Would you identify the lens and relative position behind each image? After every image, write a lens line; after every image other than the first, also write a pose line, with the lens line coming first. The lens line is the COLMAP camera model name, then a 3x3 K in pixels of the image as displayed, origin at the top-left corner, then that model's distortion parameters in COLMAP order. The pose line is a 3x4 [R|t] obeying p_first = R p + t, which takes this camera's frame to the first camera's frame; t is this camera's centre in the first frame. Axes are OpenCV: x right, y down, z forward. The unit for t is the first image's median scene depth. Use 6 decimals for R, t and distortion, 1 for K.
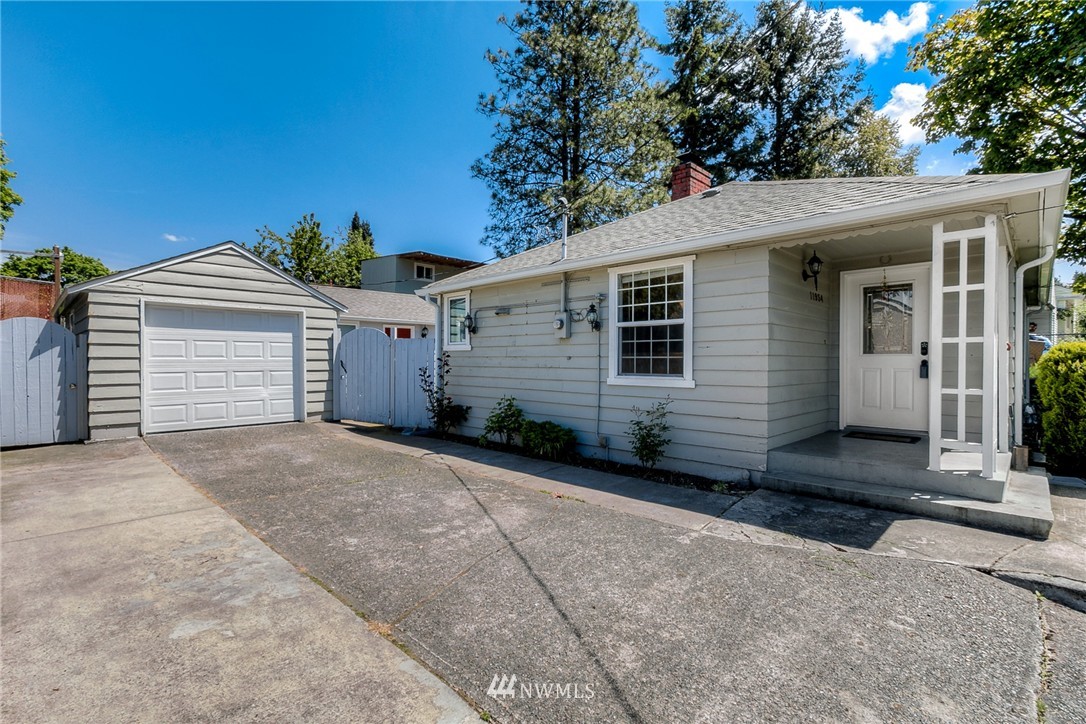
lens RADIAL K [[500.0, 0, 542.1], [0, 500.0, 364.3], [0, 0, 1]] dist [0.000022, 0.002238]
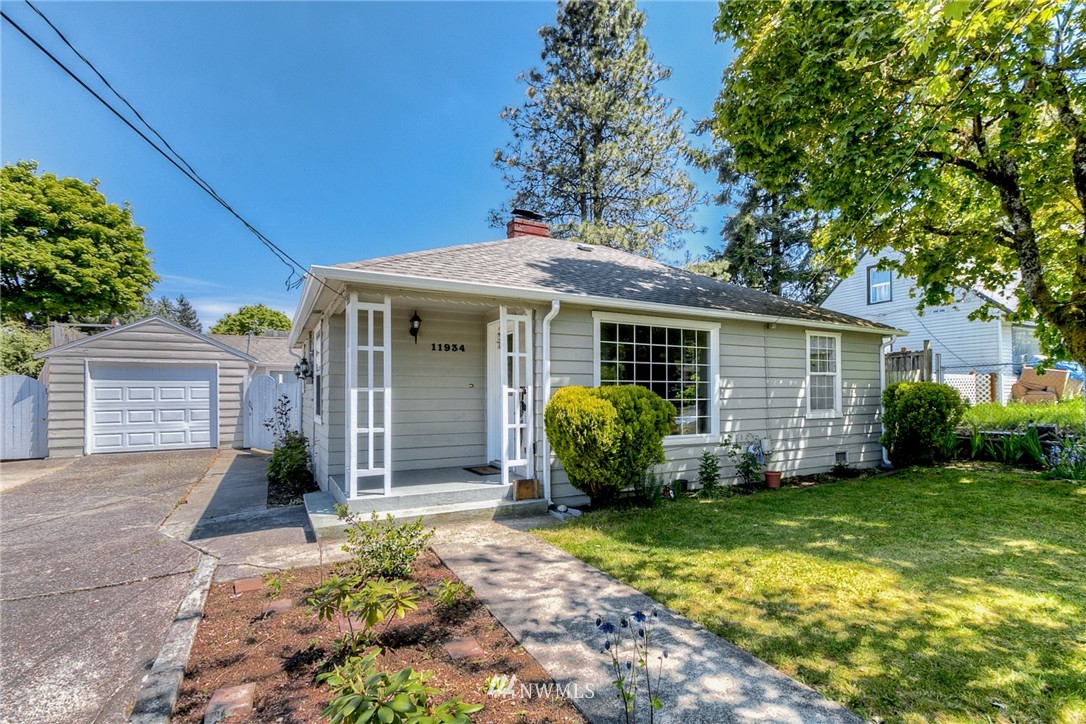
lens RADIAL K [[500.0, 0, 541.8], [0, 500.0, 398.7], [0, 0, 1]] dist [0.000022, 0.002238]
pose [[0.967634, -0.005588, -0.252294, 0.686941], [0.005994, 0.999982, 0.000840, -0.010485], [0.252285, -0.002325, 0.967650, -0.049523]]
